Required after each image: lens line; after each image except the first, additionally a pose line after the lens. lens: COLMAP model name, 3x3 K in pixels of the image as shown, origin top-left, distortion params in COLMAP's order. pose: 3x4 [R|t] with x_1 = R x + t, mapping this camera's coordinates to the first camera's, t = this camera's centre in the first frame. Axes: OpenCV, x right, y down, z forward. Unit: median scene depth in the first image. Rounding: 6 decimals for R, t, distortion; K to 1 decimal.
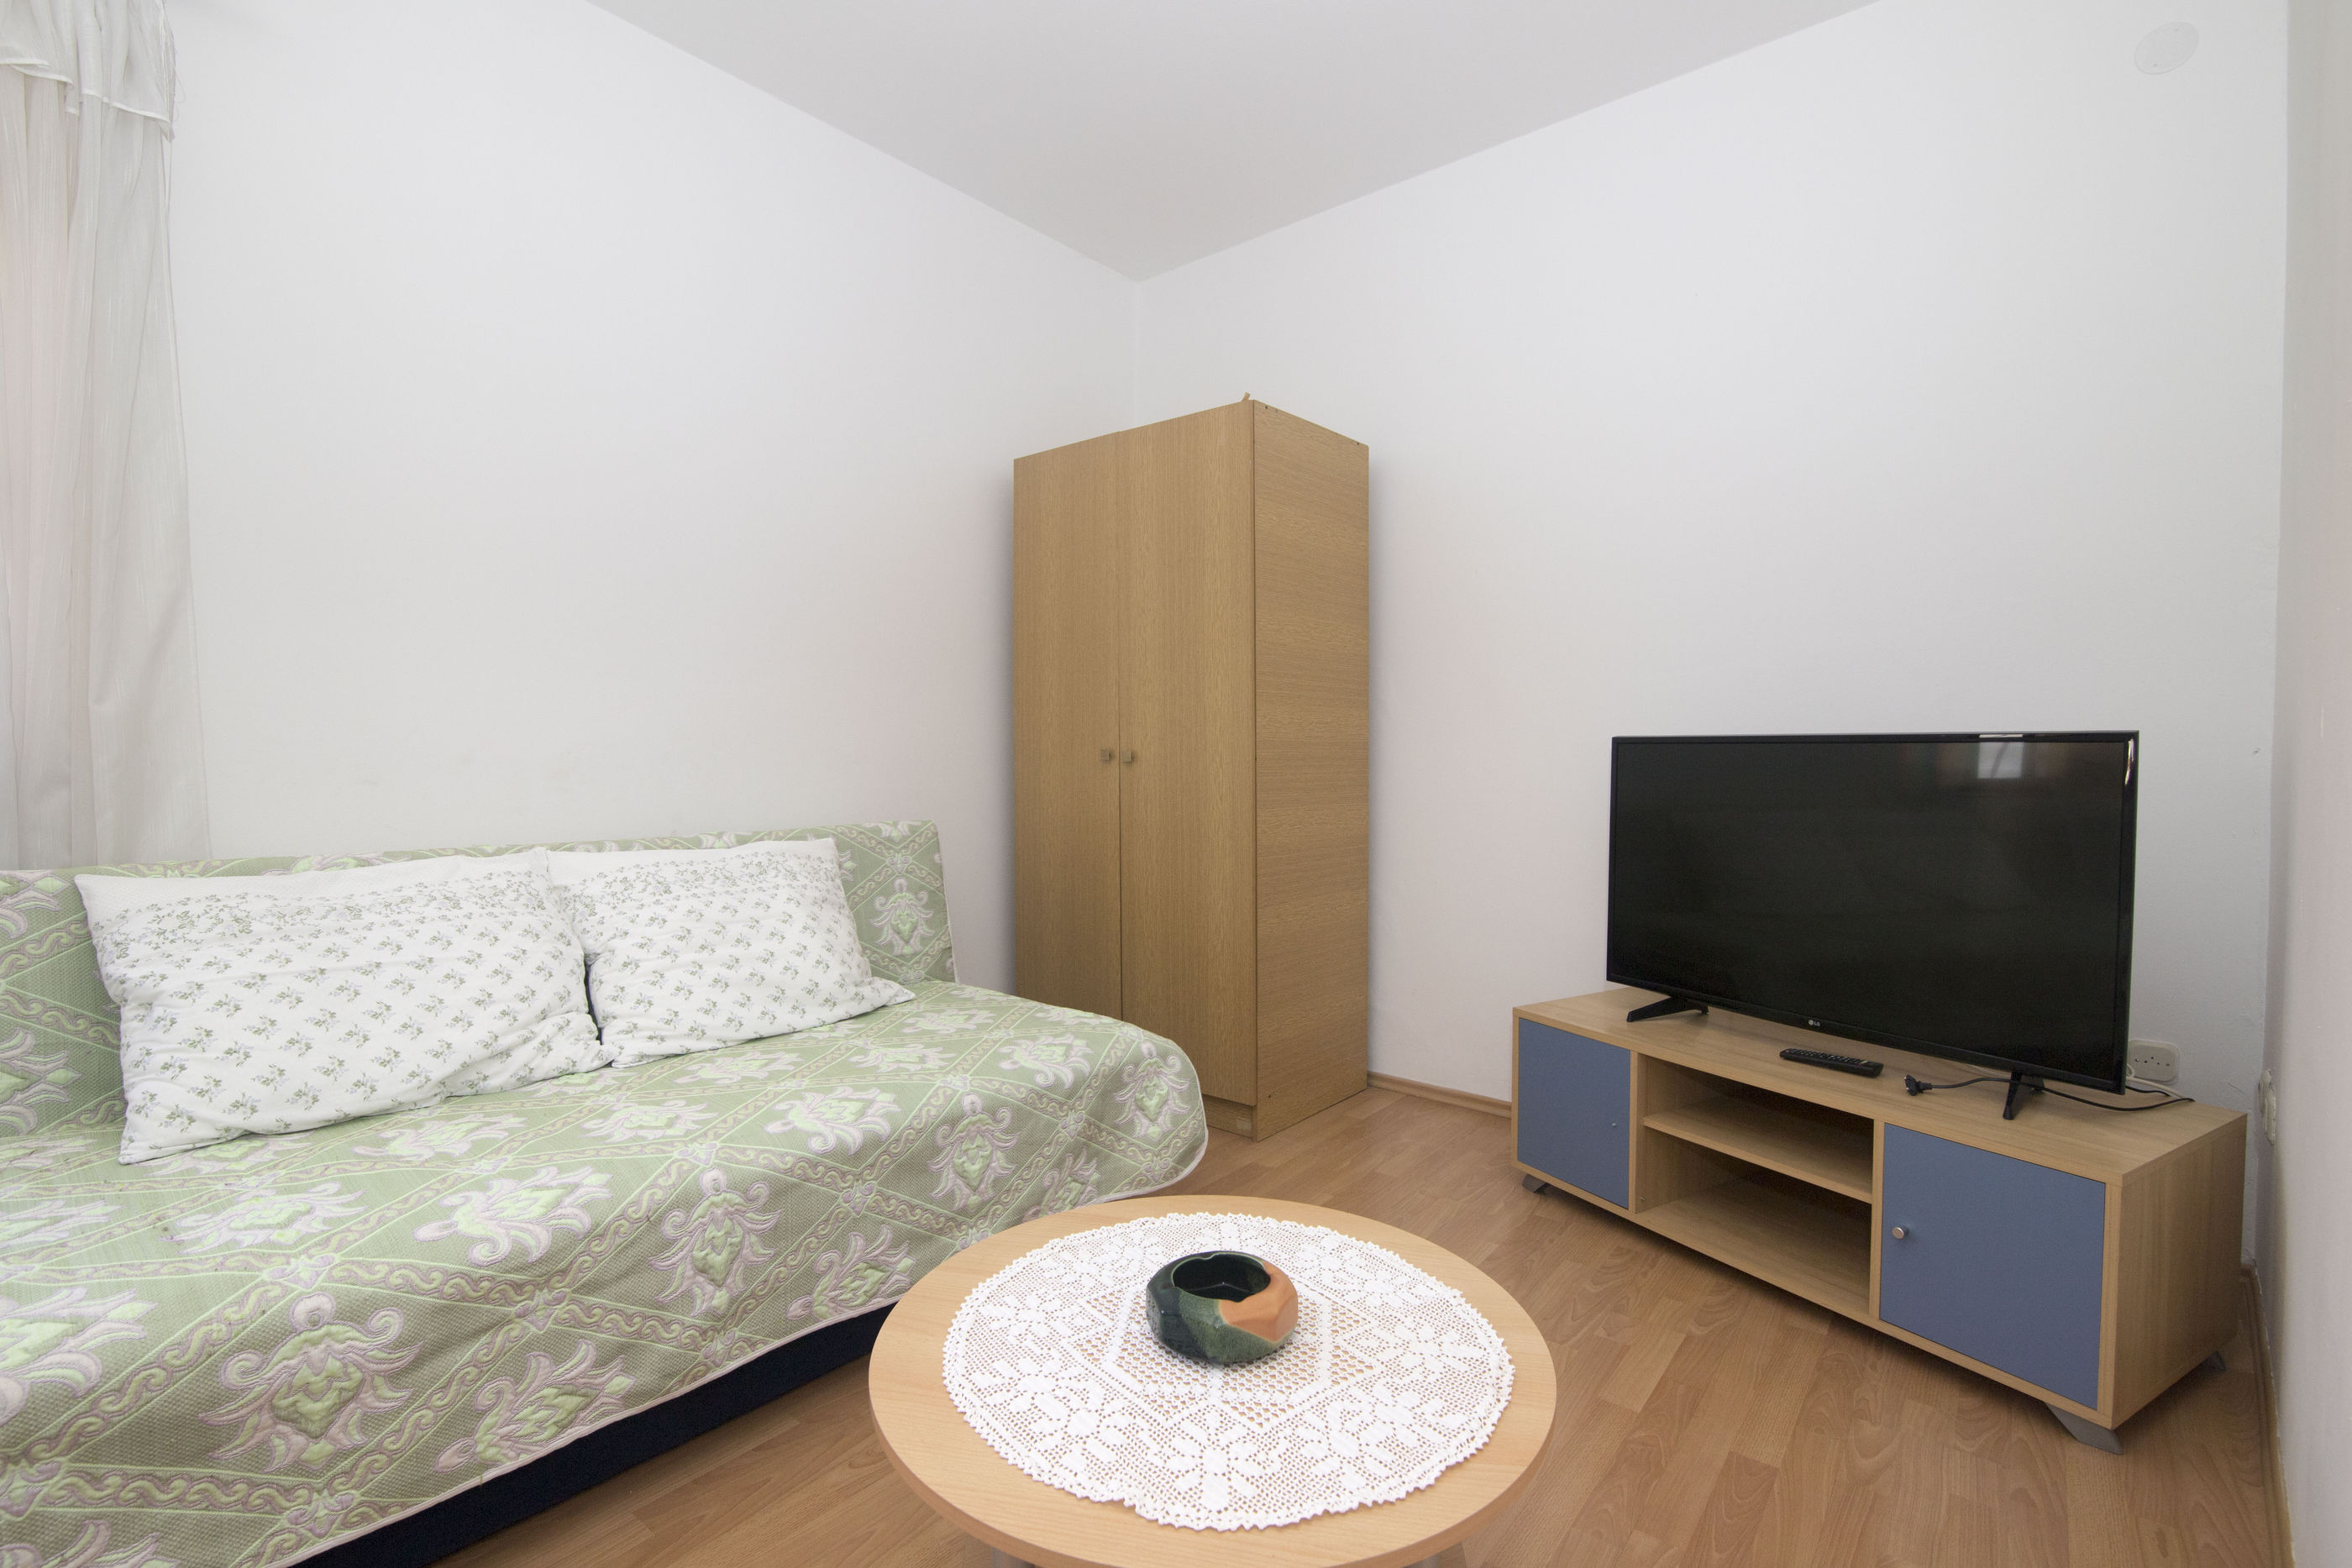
lens RADIAL K [[1079.5, 0, 1176.0], [0, 1079.5, 784.0], [0, 0, 1]] dist [-0.014095, 0.000378]
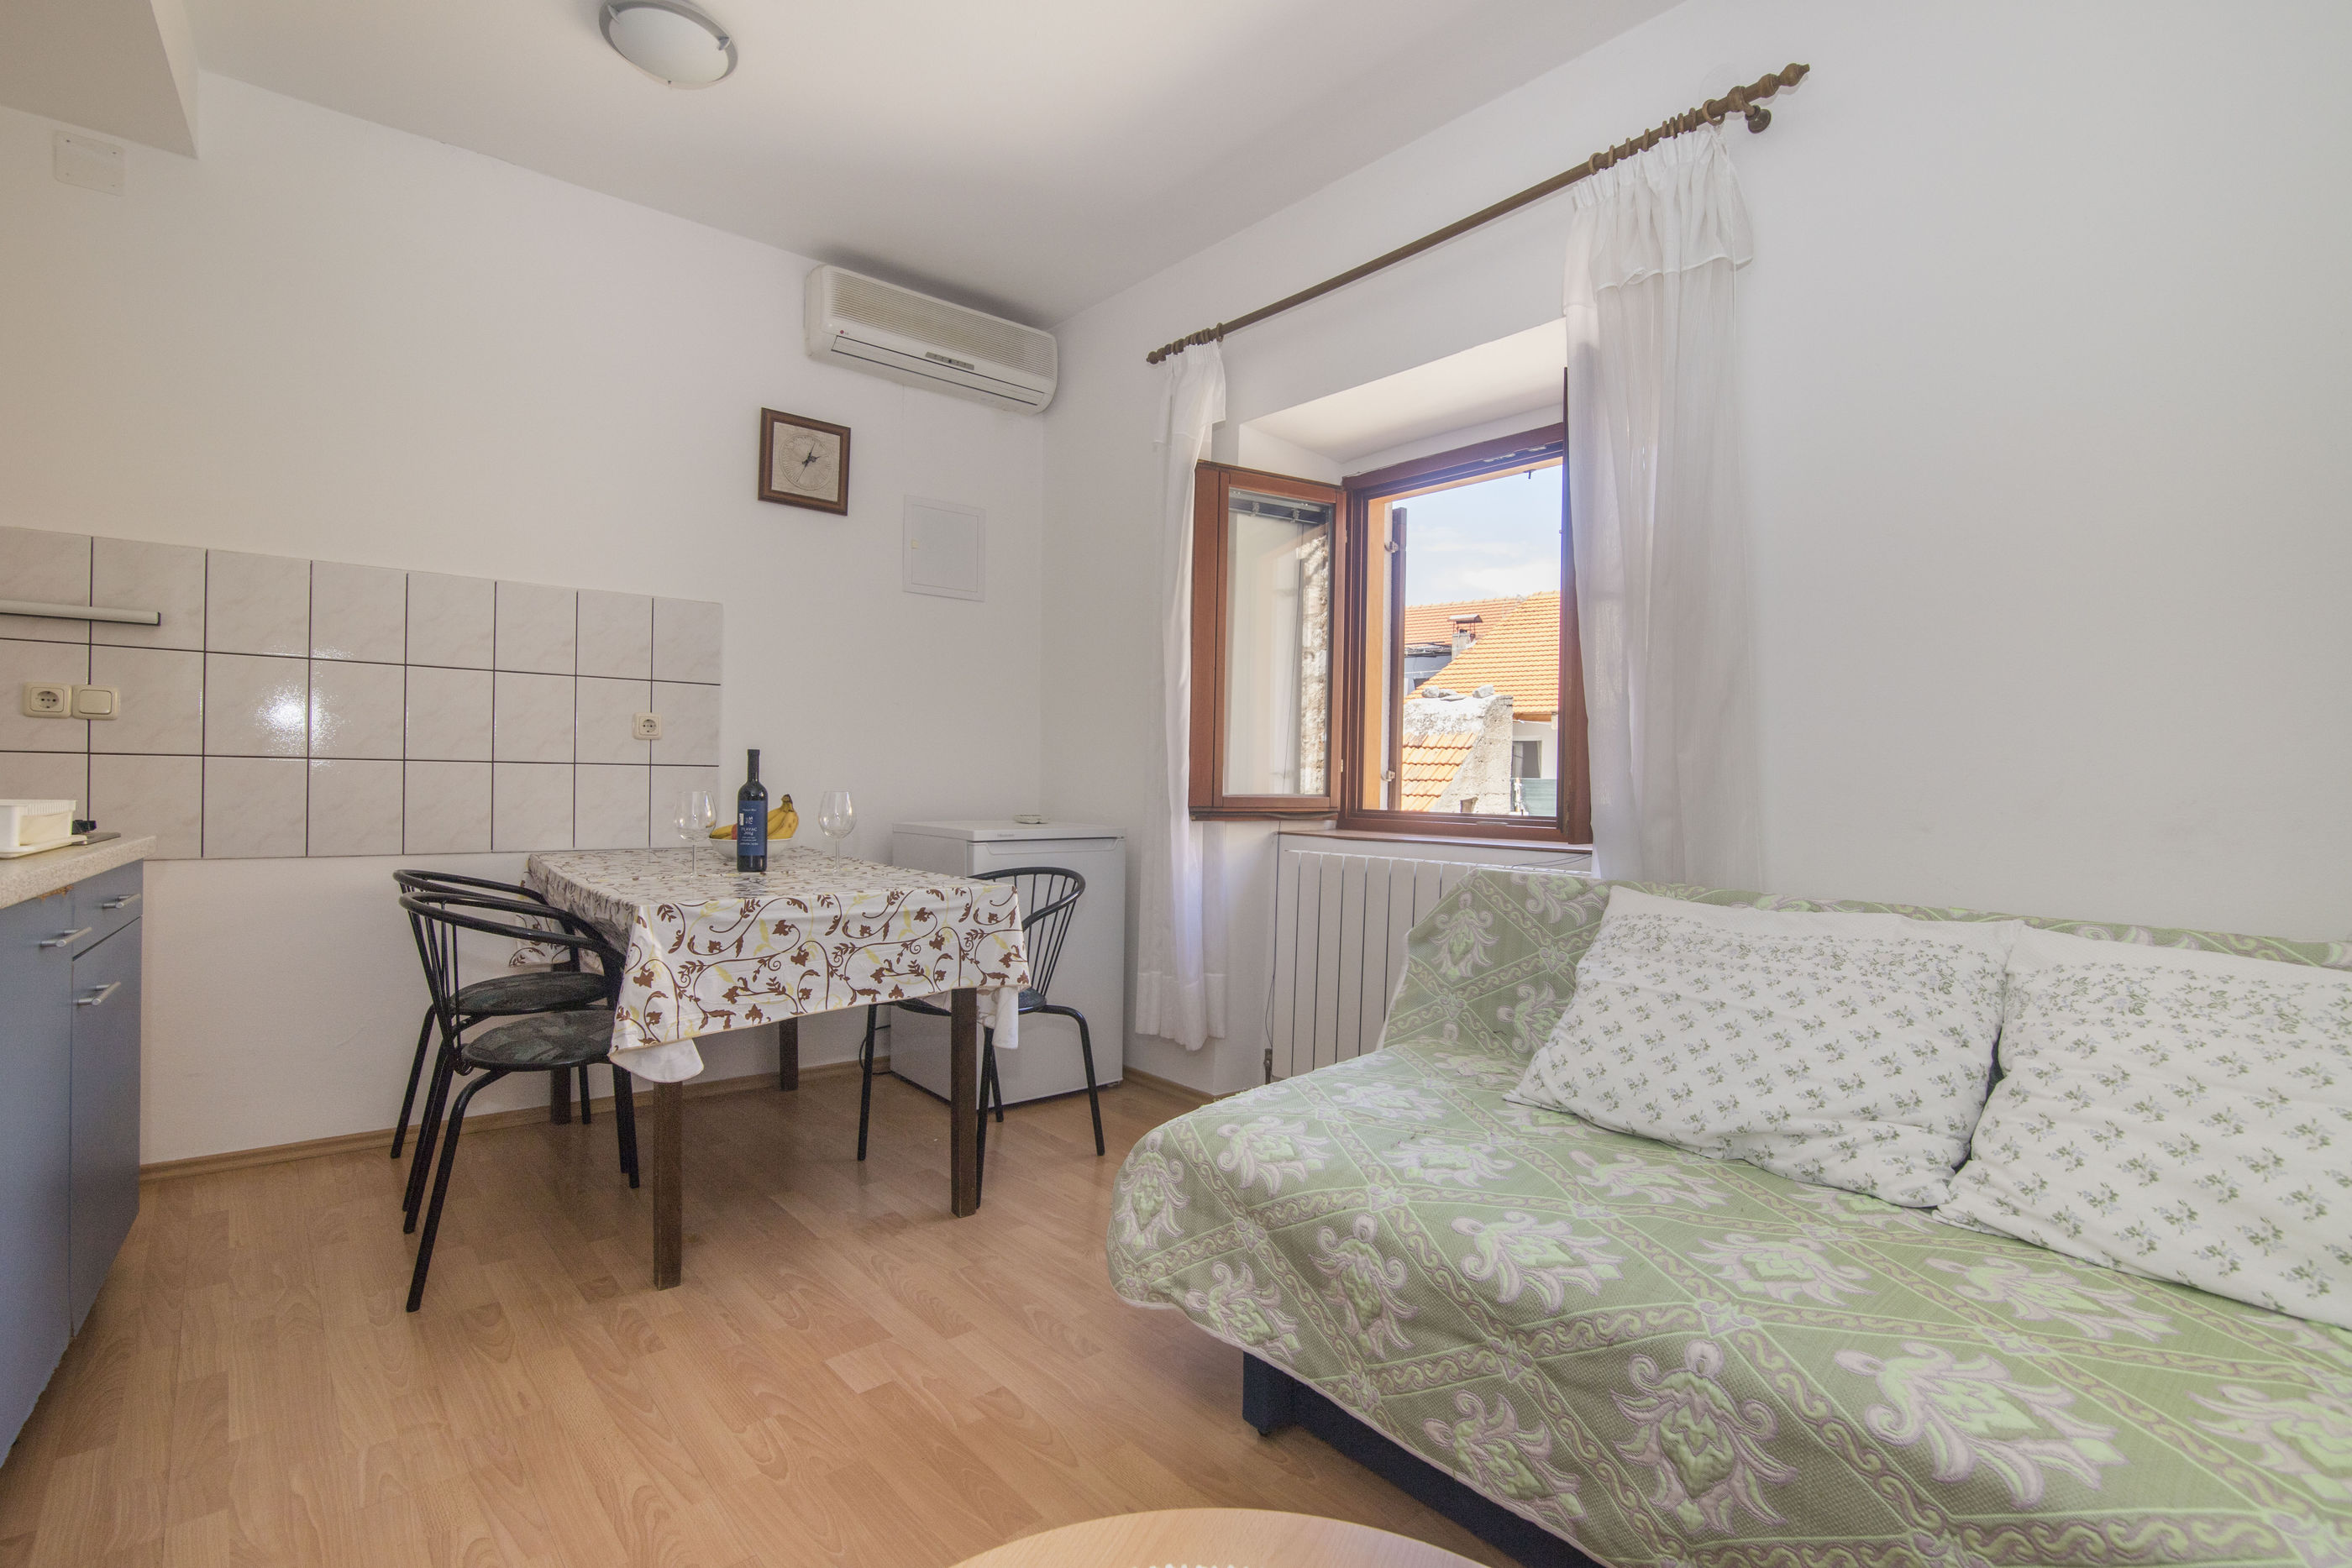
lens RADIAL K [[1079.5, 0, 1176.0], [0, 1079.5, 784.0], [0, 0, 1]] dist [-0.014095, 0.000378]
pose [[-0.159526, -0.001948, -0.987192, 0.365170], [-0.043901, 0.999023, 0.005123, -0.022618], [0.986217, 0.044156, -0.159456, 0.708443]]
